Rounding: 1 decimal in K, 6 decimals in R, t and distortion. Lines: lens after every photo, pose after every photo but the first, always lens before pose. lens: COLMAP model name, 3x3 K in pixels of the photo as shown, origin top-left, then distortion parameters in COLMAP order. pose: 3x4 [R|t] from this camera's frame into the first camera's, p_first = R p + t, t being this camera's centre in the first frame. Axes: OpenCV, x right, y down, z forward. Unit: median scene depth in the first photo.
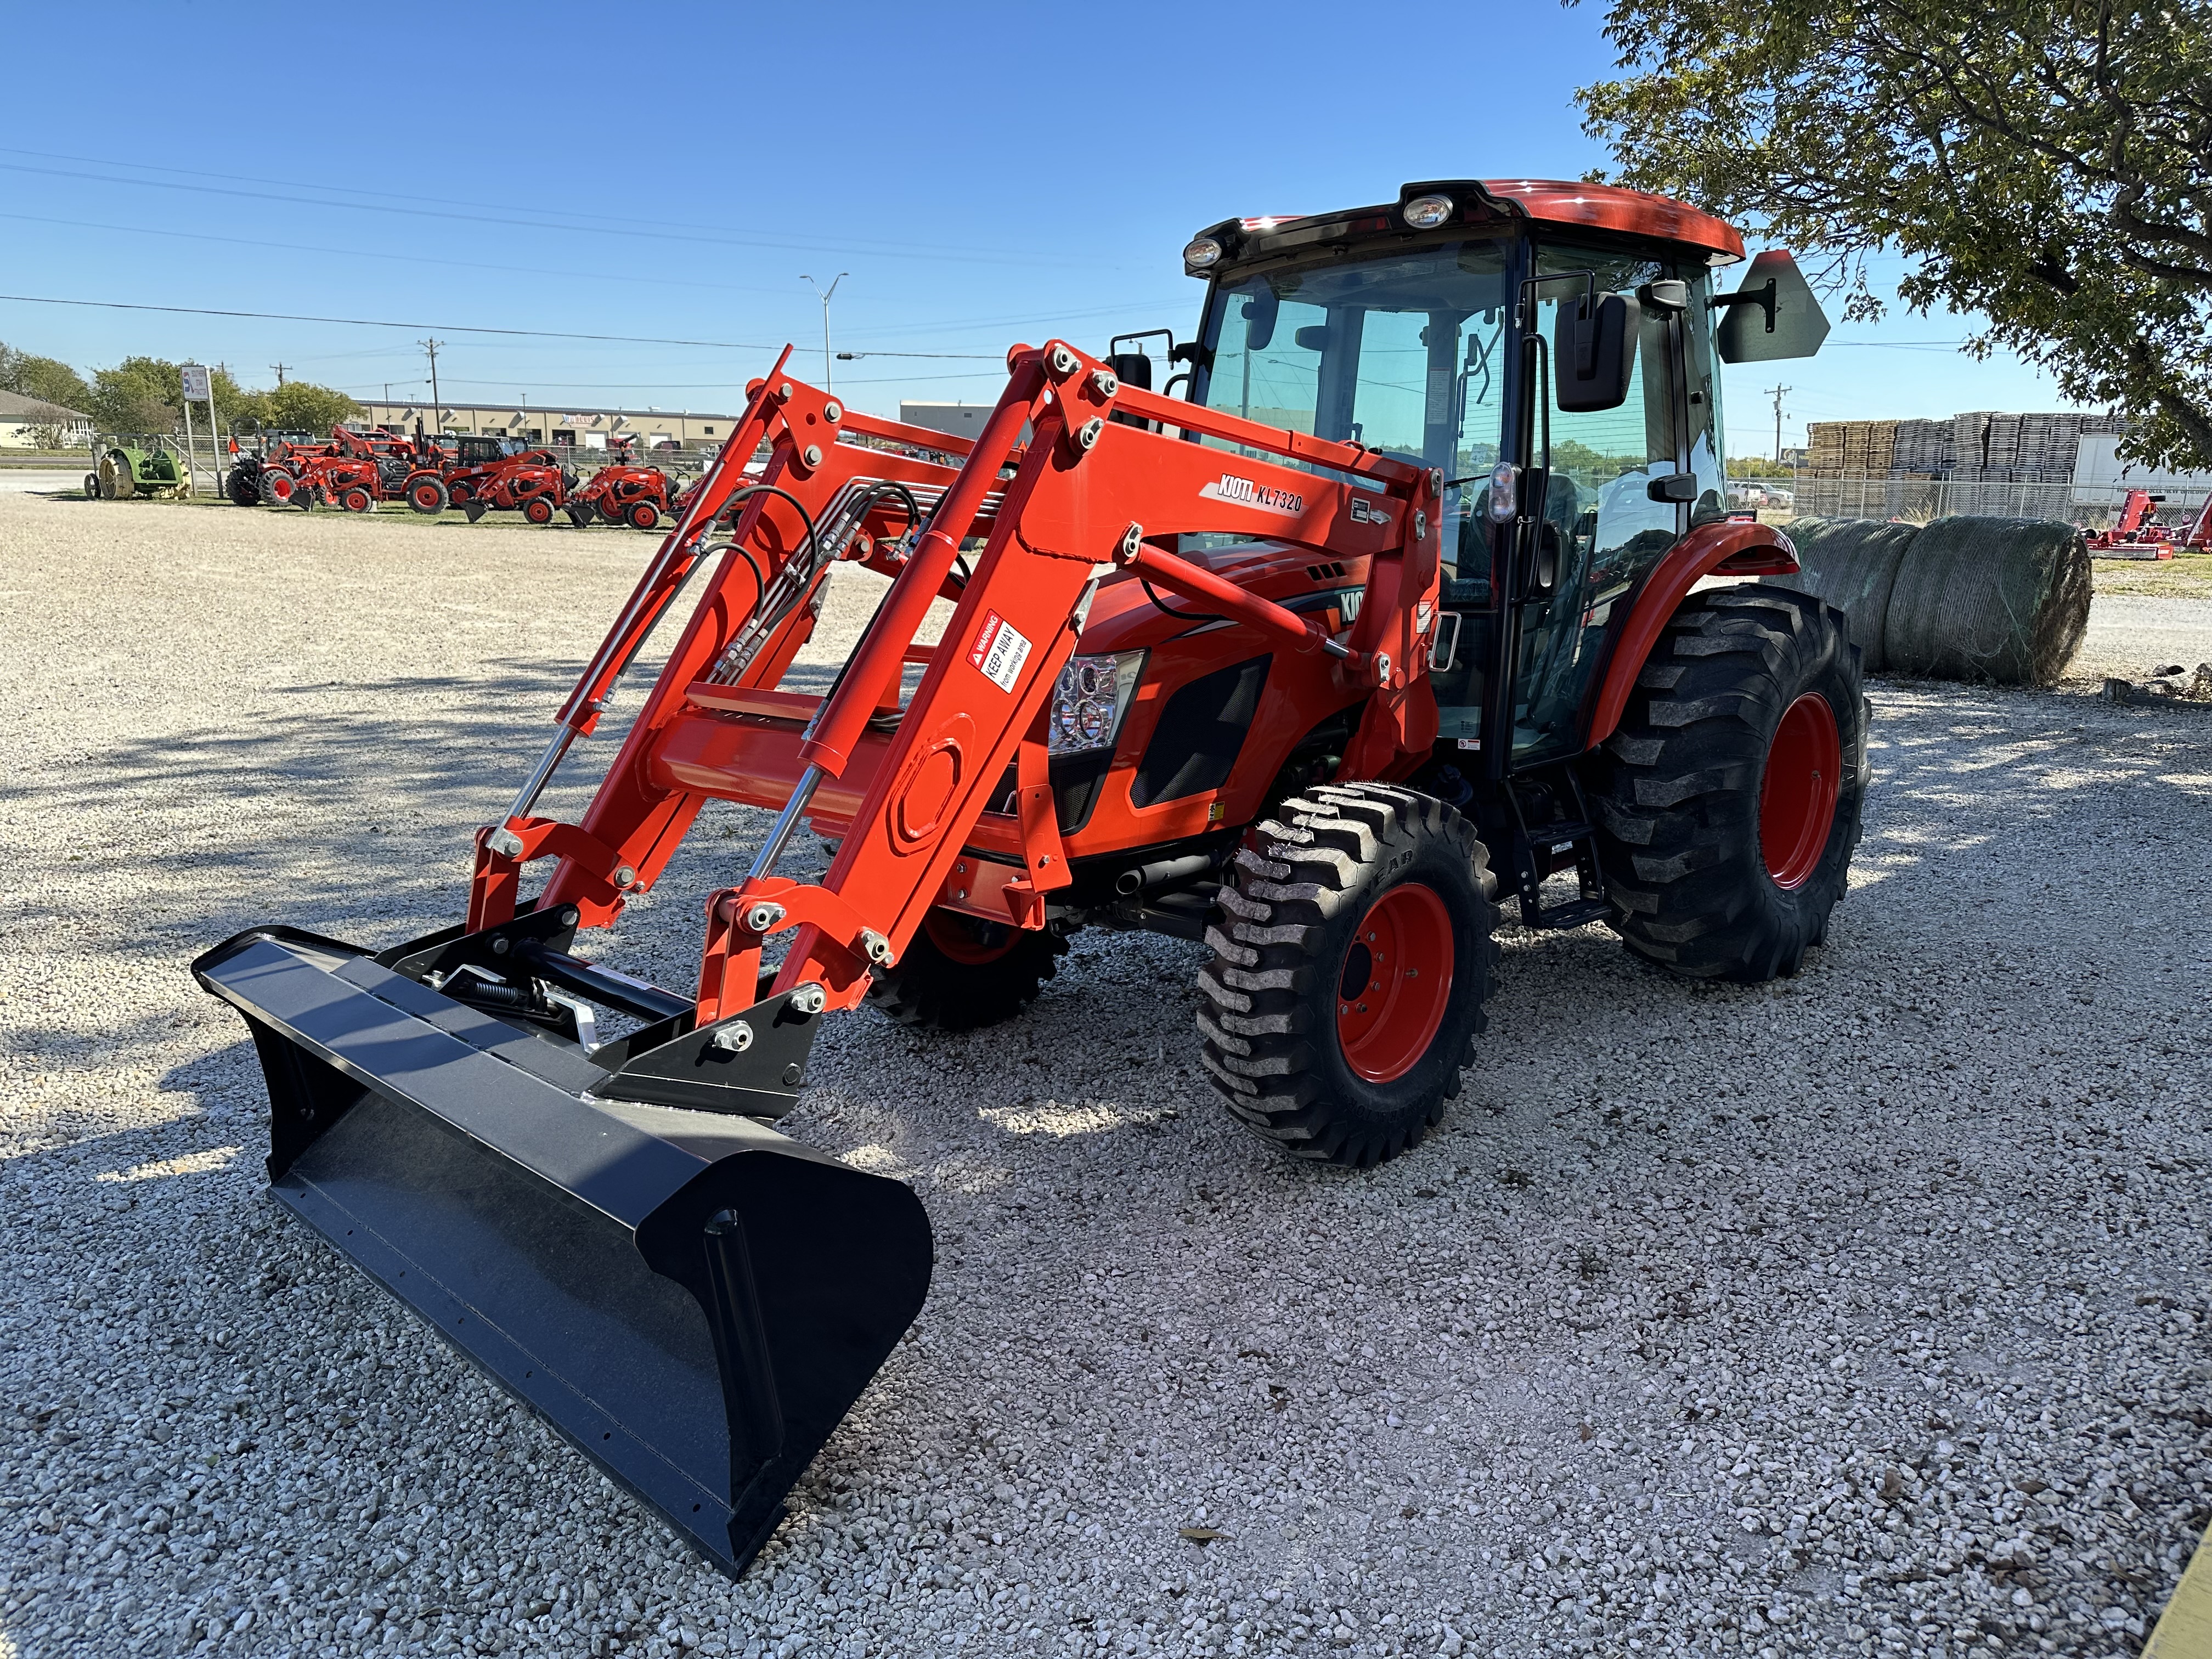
lens RADIAL K [[1544.1, 0, 1145.1], [0, 1544.1, 827.0], [0, 0, 1]] dist [0.148356, -0.217355]
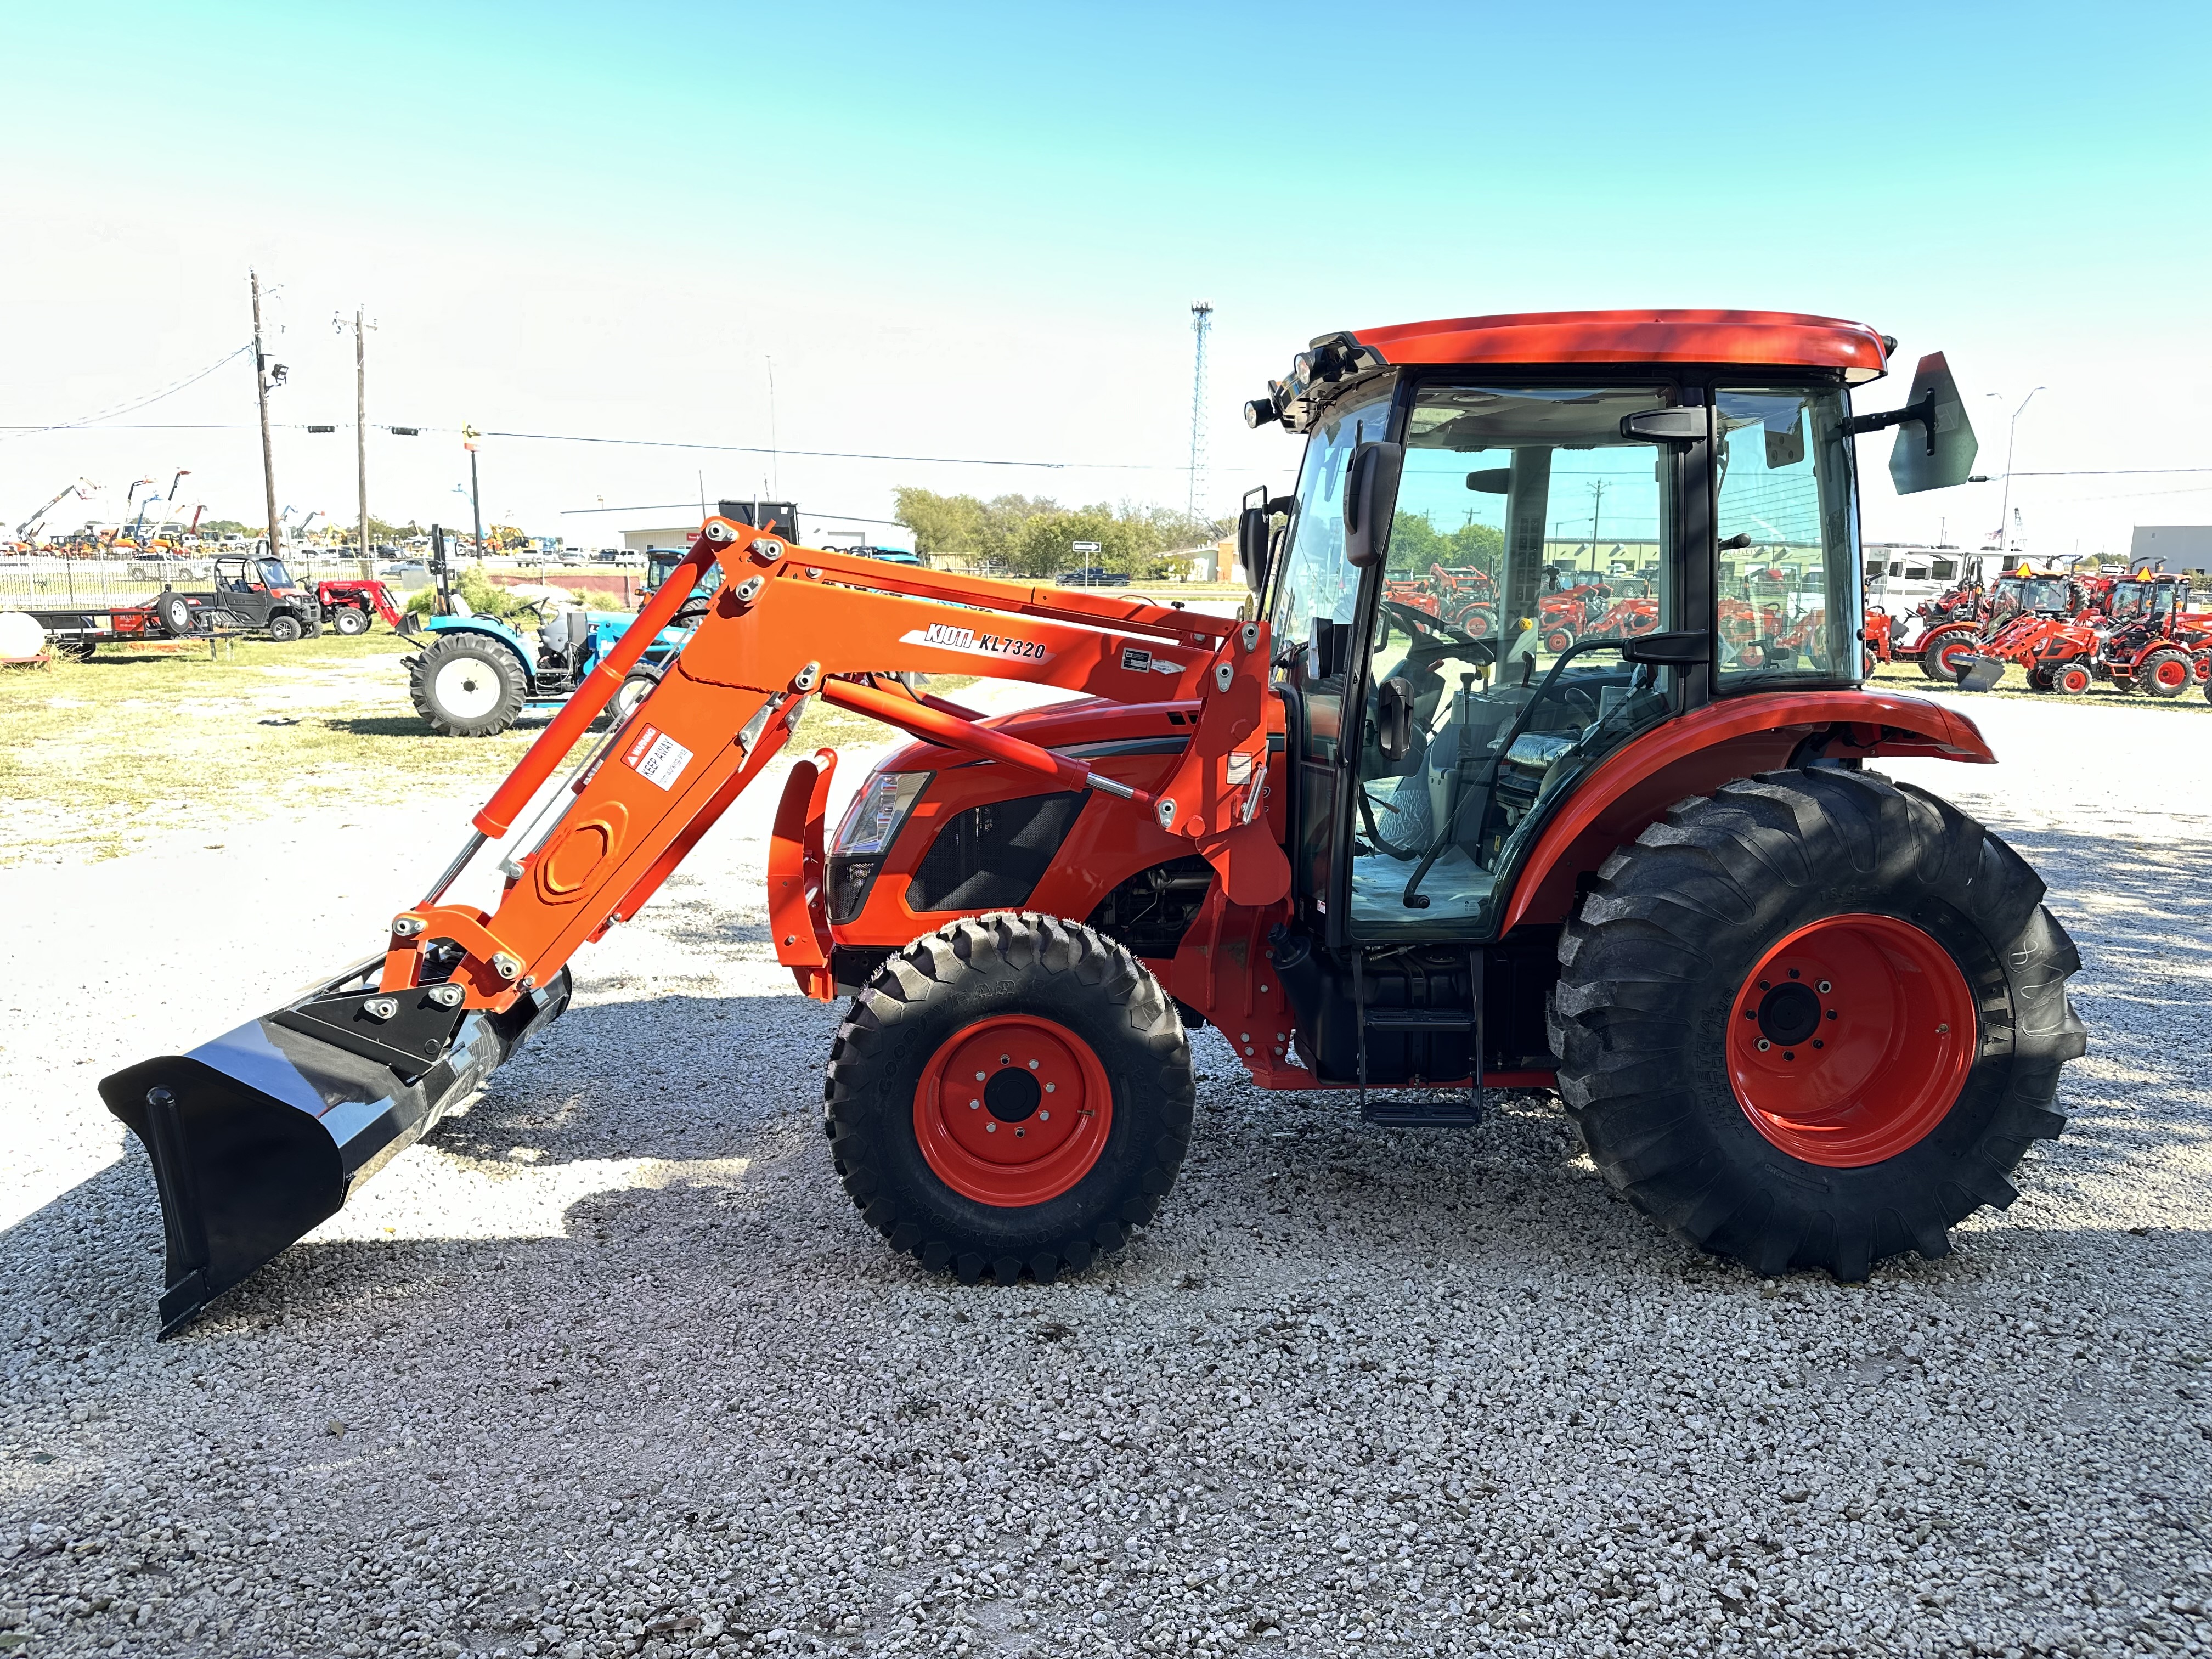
lens RADIAL K [[1544.1, 0, 1145.1], [0, 1544.1, 827.0], [0, 0, 1]] dist [0.148356, -0.217355]
pose [[0.758382, 0.103239, -0.643583, 0.818474], [-0.153850, 0.987830, -0.022833, -0.070959], [0.633393, 0.116331, 0.765036, 0.228882]]
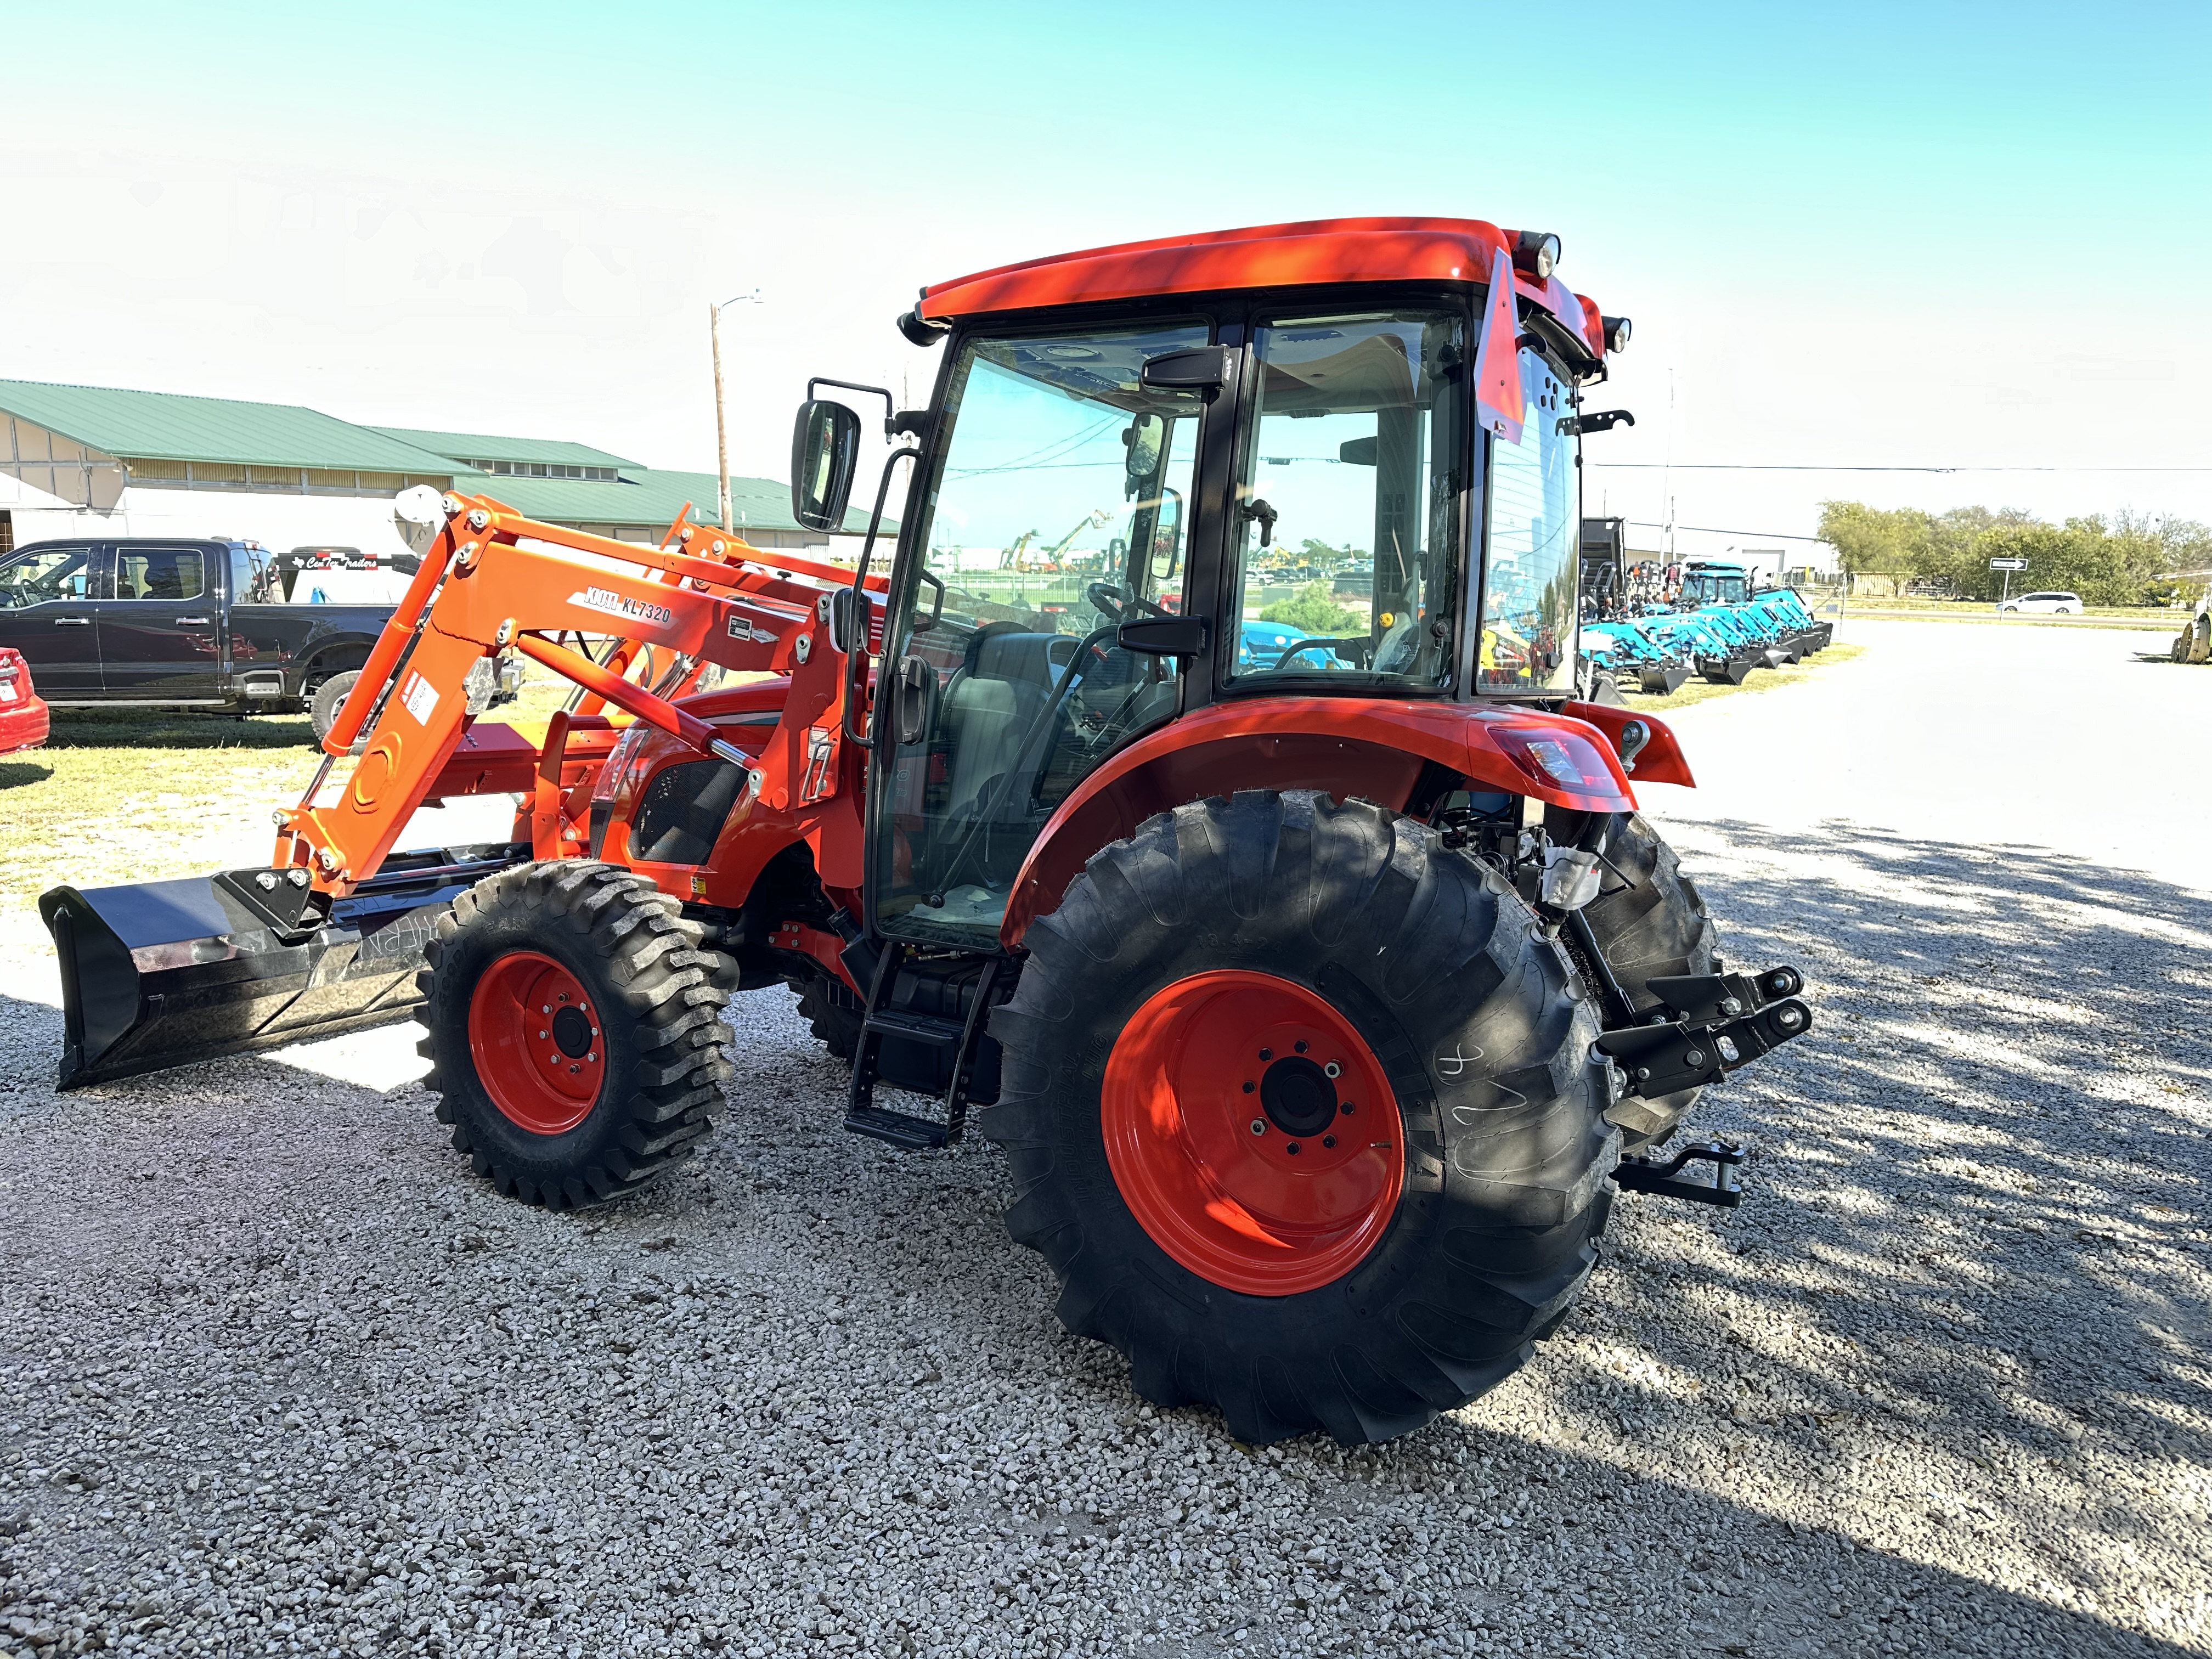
lens RADIAL K [[1544.1, 0, 1145.1], [0, 1544.1, 827.0], [0, 0, 1]] dist [0.148356, -0.217355]
pose [[0.280511, 0.149277, -0.948172, 1.227884], [-0.244574, 0.966343, 0.079782, -0.224631], [0.928169, 0.209518, 0.307579, 0.960081]]
